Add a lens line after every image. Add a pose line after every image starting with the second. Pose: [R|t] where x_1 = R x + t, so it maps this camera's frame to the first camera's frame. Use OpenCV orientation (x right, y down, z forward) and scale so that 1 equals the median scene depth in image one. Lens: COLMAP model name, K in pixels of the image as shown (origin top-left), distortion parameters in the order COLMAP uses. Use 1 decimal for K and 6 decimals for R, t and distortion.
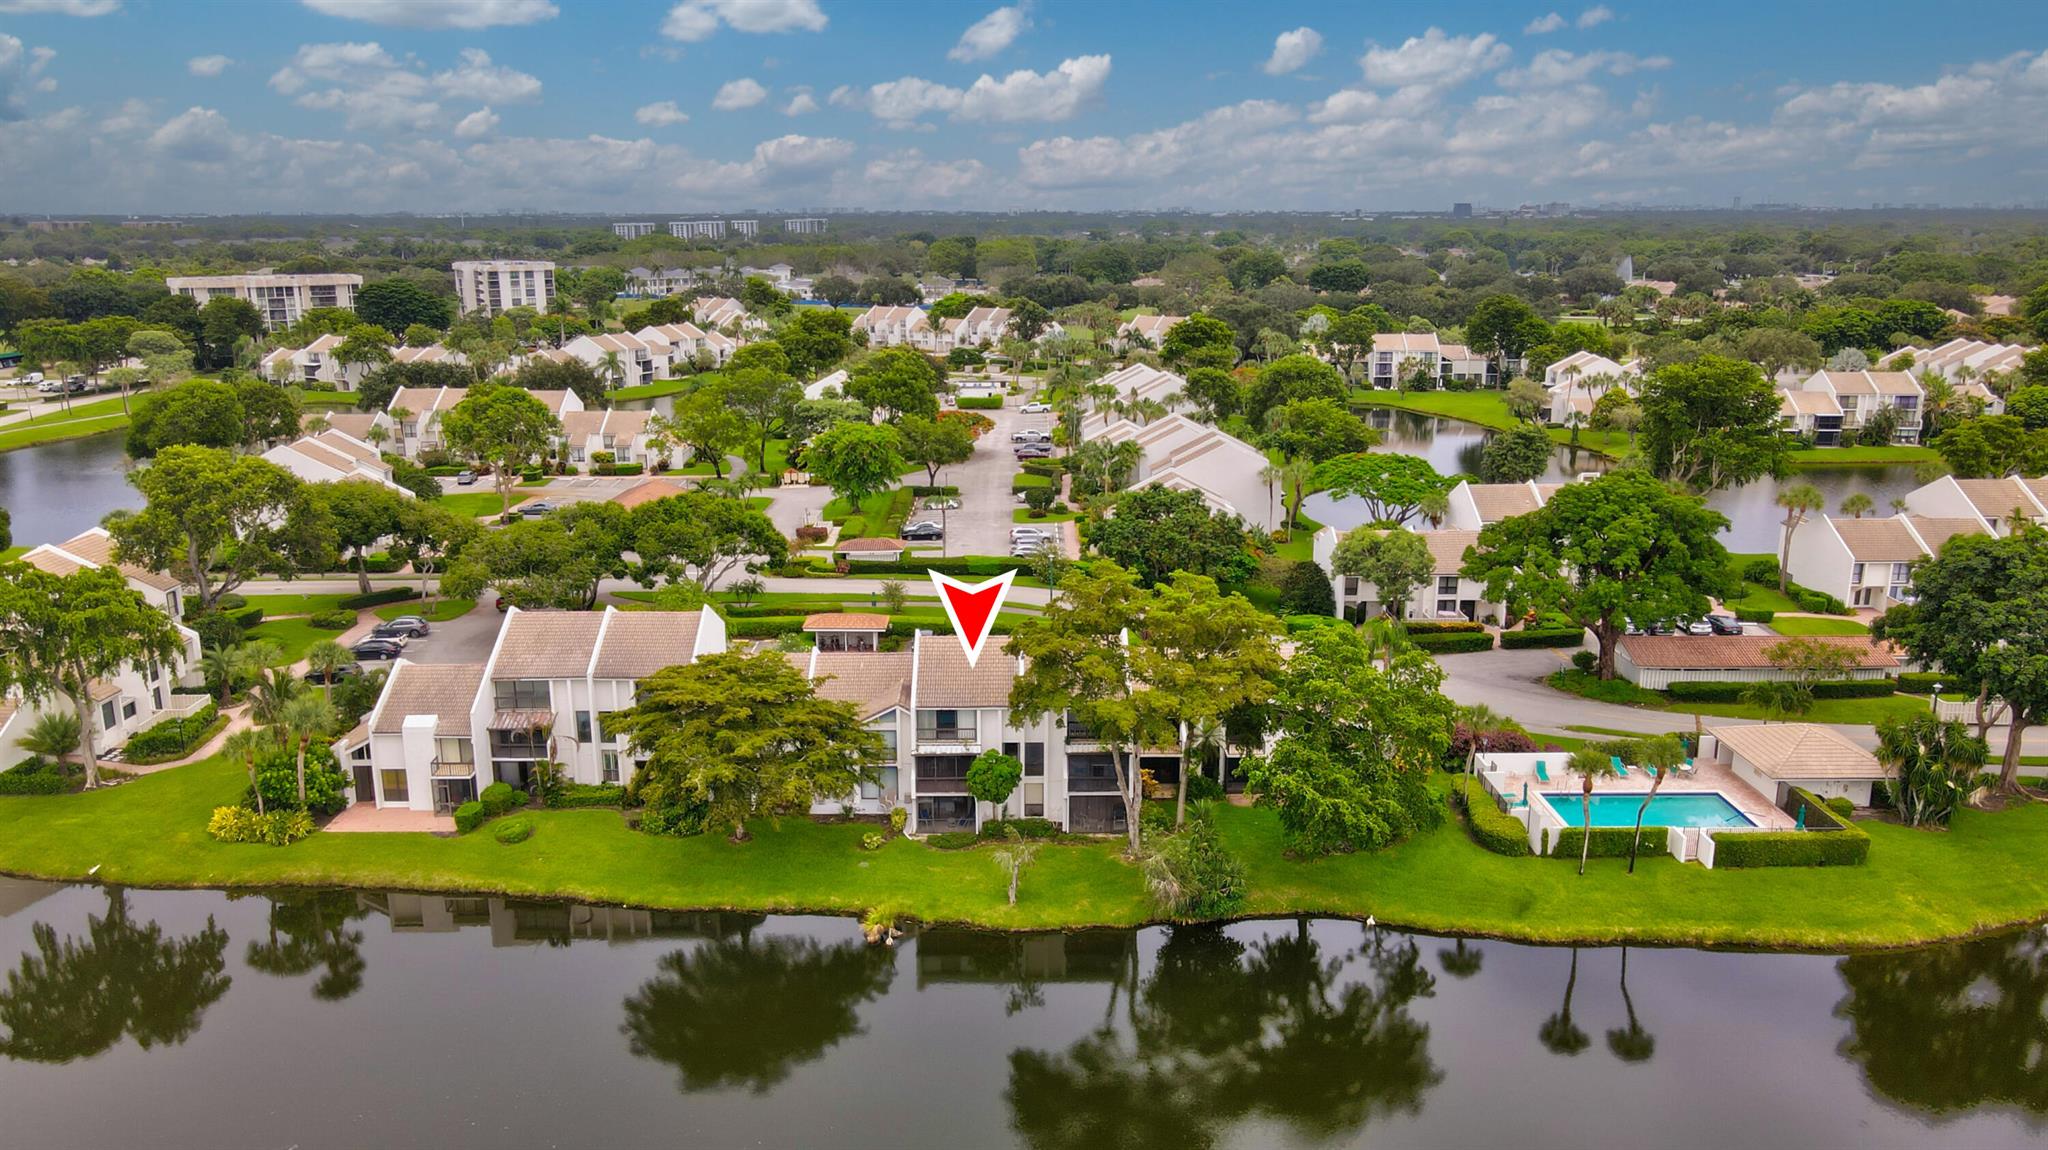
lens RADIAL K [[1524.8, 0, 1030.8], [0, 1524.8, 604.0], [0, 0, 1]] dist [0.003105, 0.030037]
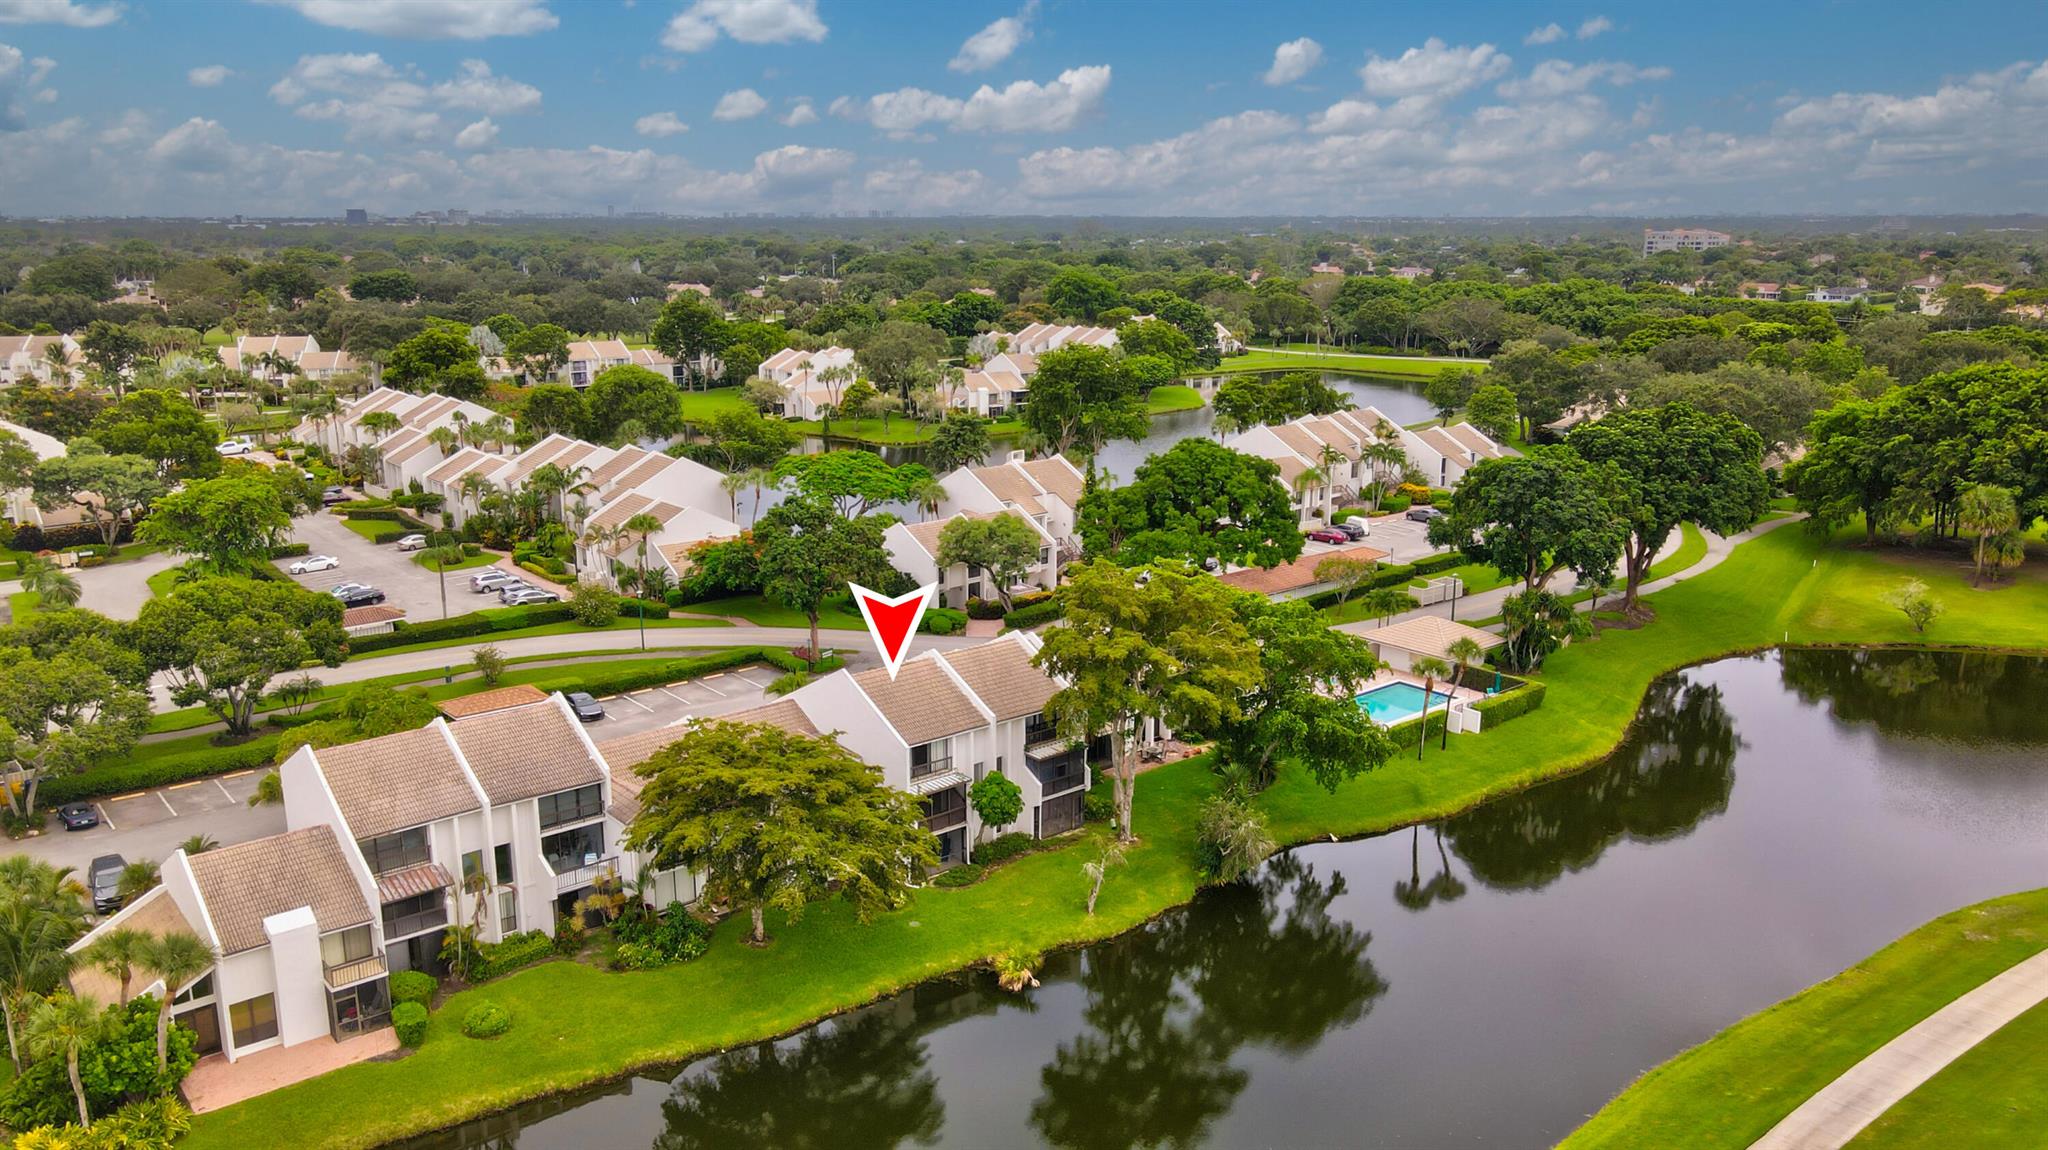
lens RADIAL K [[1524.8, 0, 1025.5], [0, 1524.8, 576.0], [0, 0, 1]] dist [0.003105, 0.030037]
pose [[0.773958, -0.146185, 0.616132, -0.549677], [0.159424, 0.986630, 0.033829, -0.052649], [-0.612840, 0.072044, 0.786916, 0.203425]]
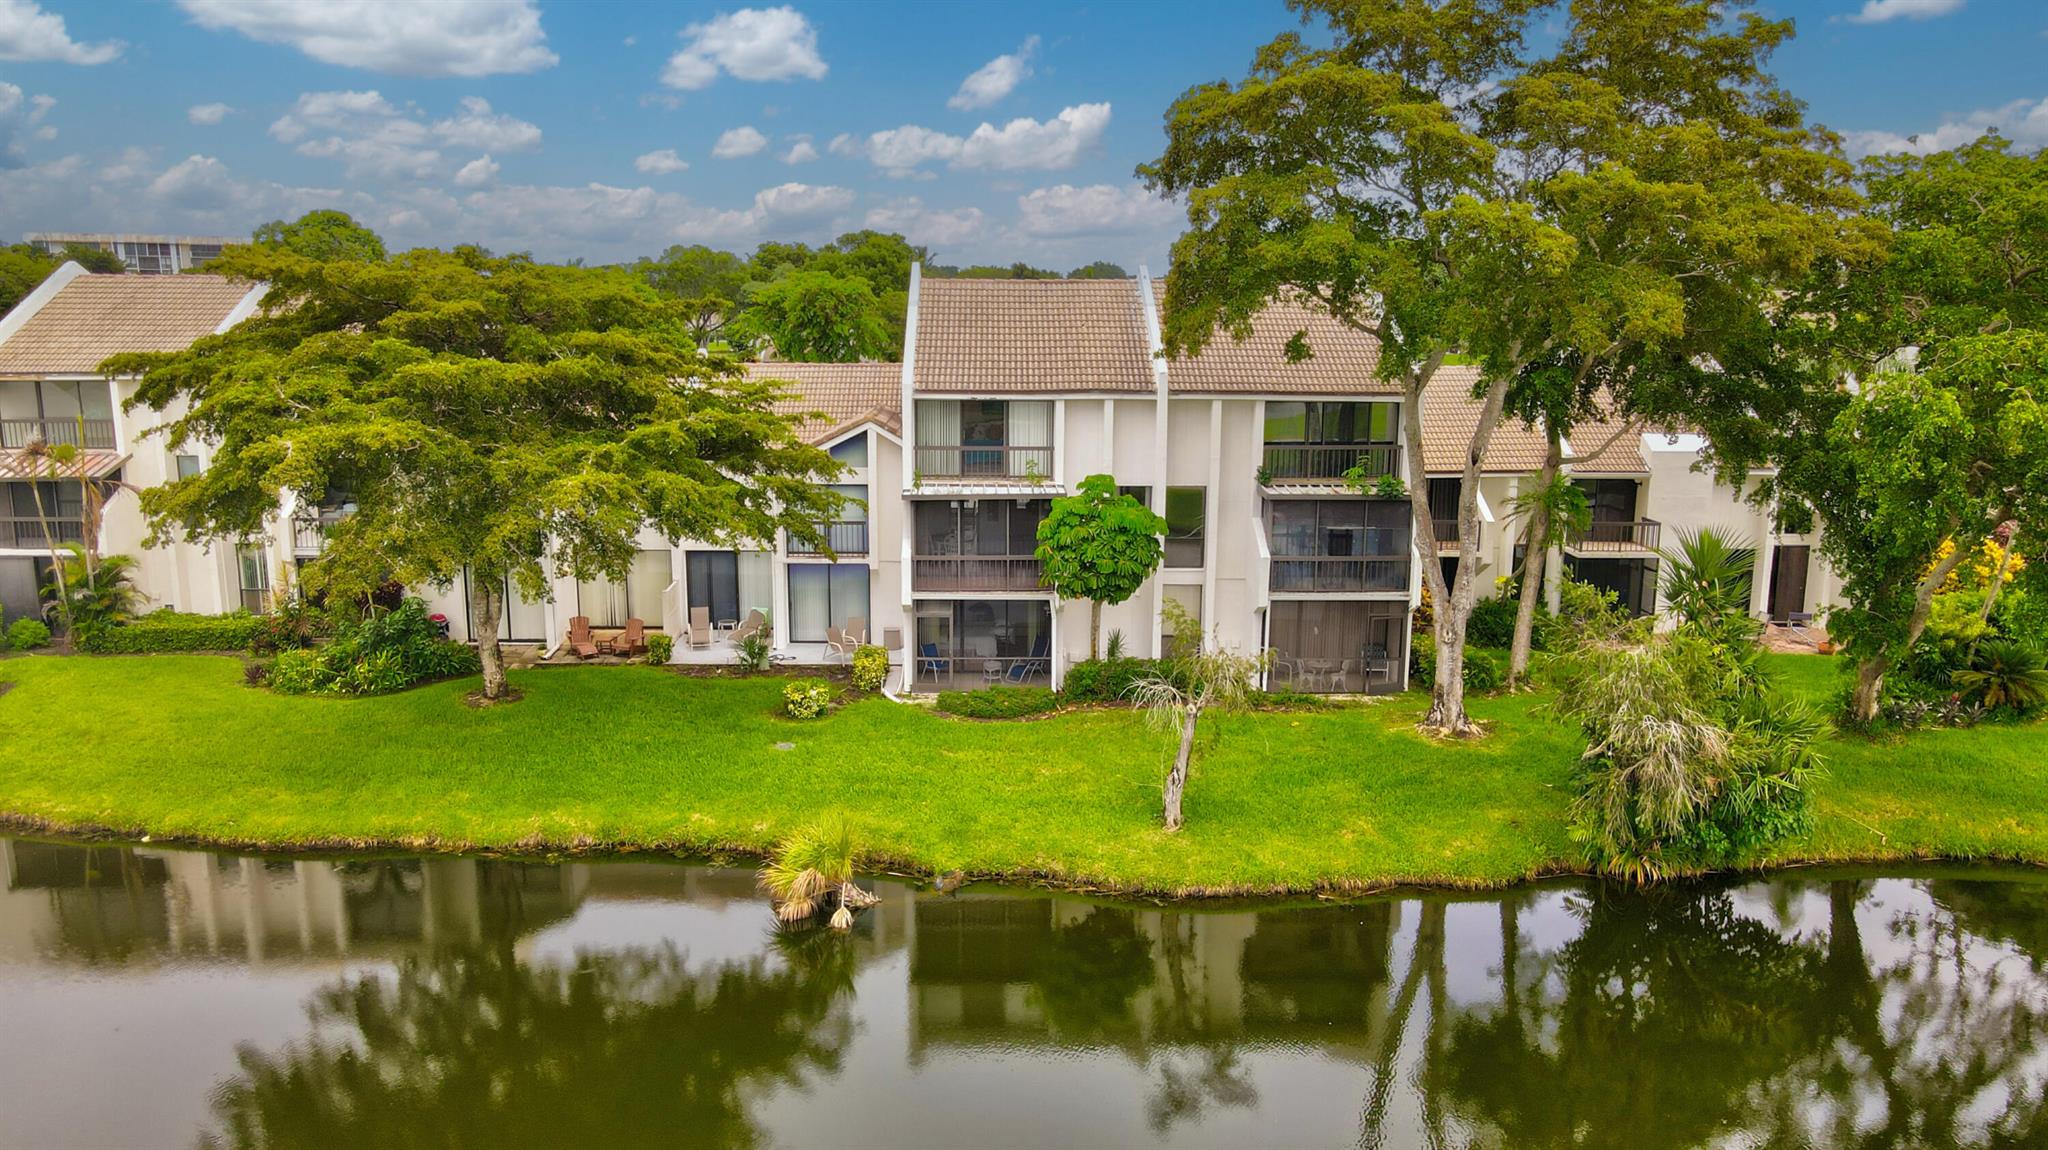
lens RADIAL K [[1524.8, 0, 1028.3], [0, 1524.8, 585.5], [0, 0, 1]] dist [0.003105, 0.030037]
pose [[0.999870, 0.005151, 0.015289, -0.047172], [-0.004136, 0.997831, -0.065700, 0.143027], [-0.015594, 0.065628, 0.997722, 0.549166]]
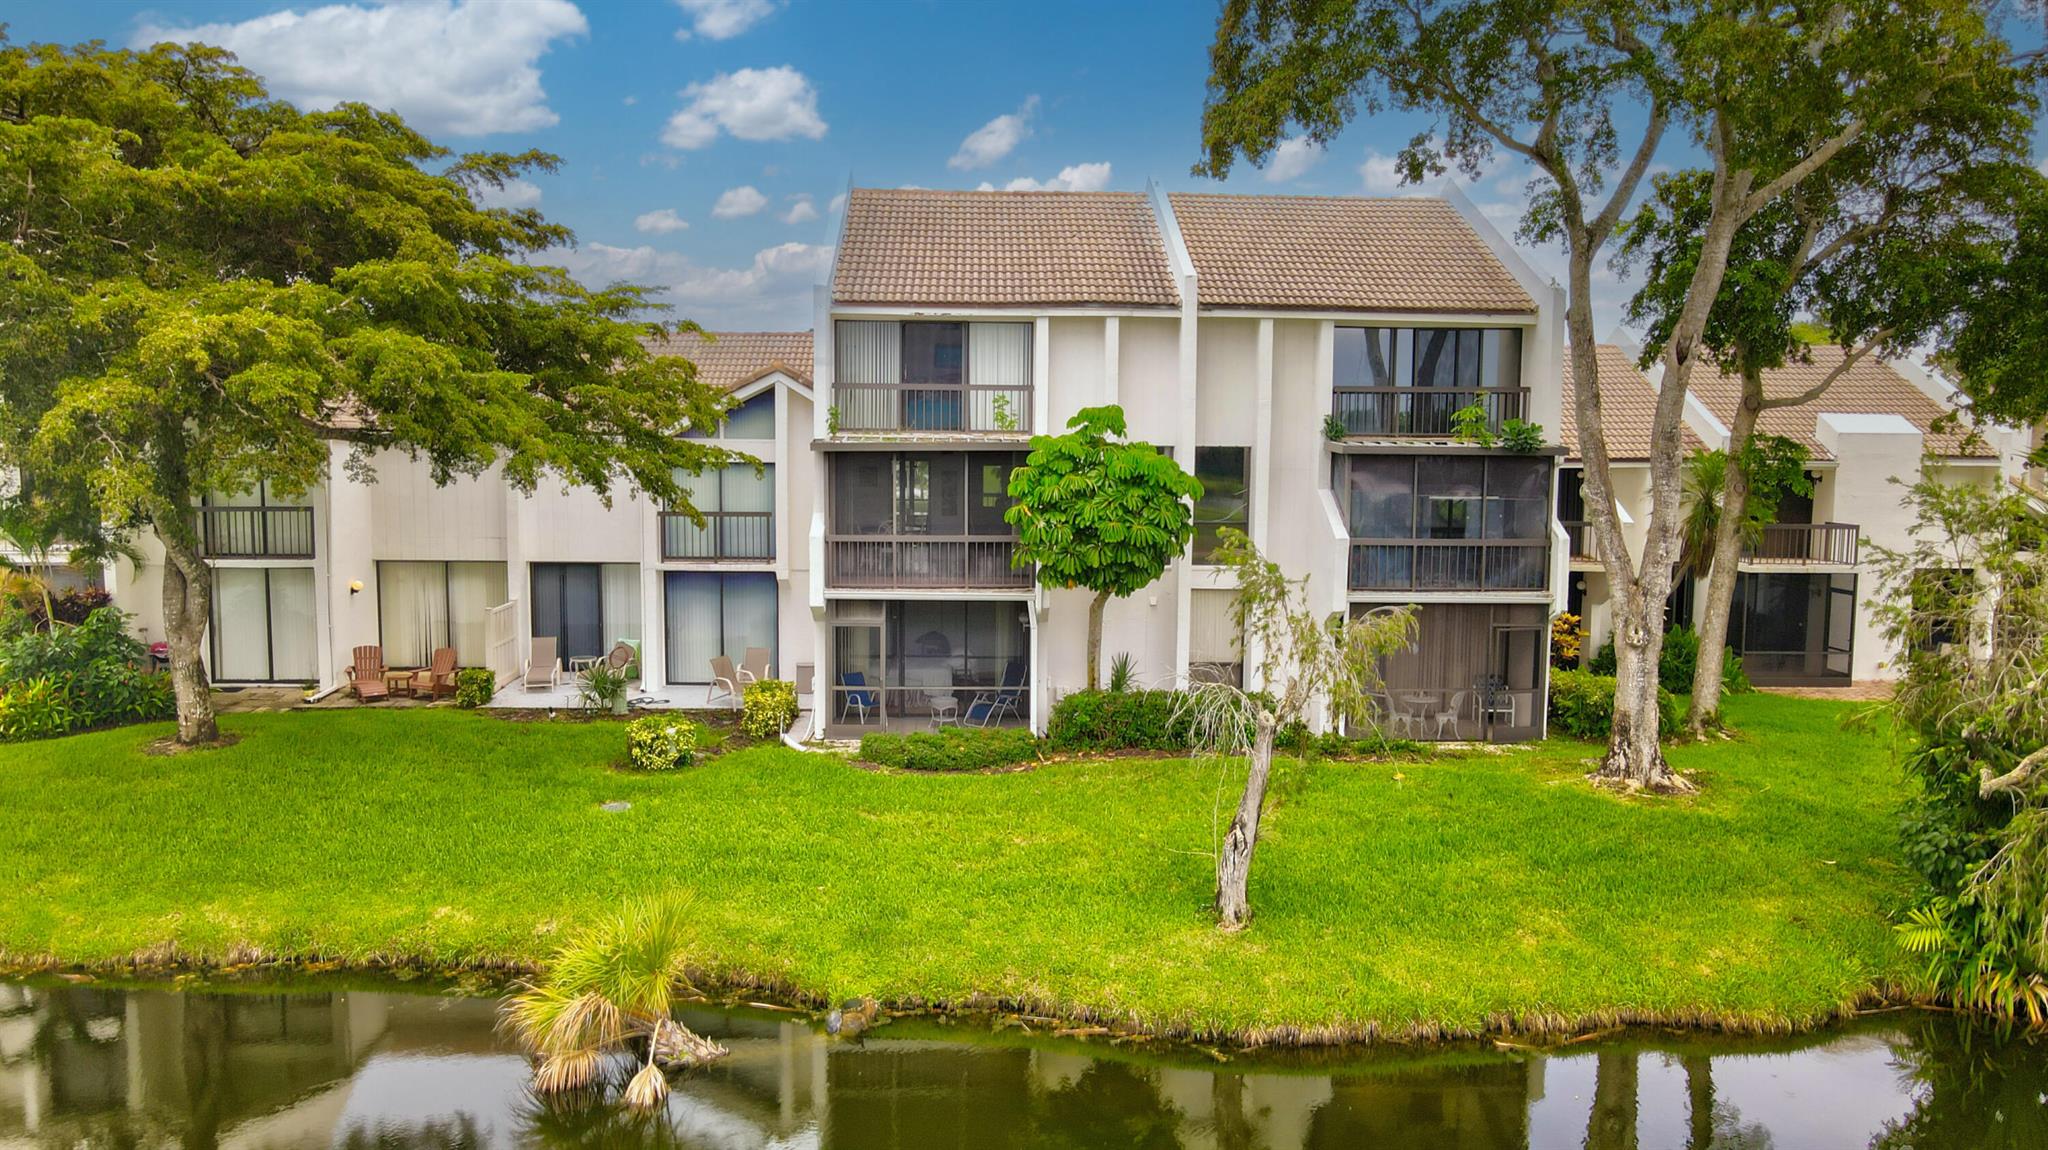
lens RADIAL K [[1524.8, 0, 1026.5], [0, 1524.8, 582.0], [0, 0, 1]] dist [0.003105, 0.030037]
pose [[0.999580, 0.008558, 0.027702, -0.043098], [-0.003999, 0.987012, -0.160597, 0.161392], [-0.028716, 0.160418, 0.986631, 0.680898]]
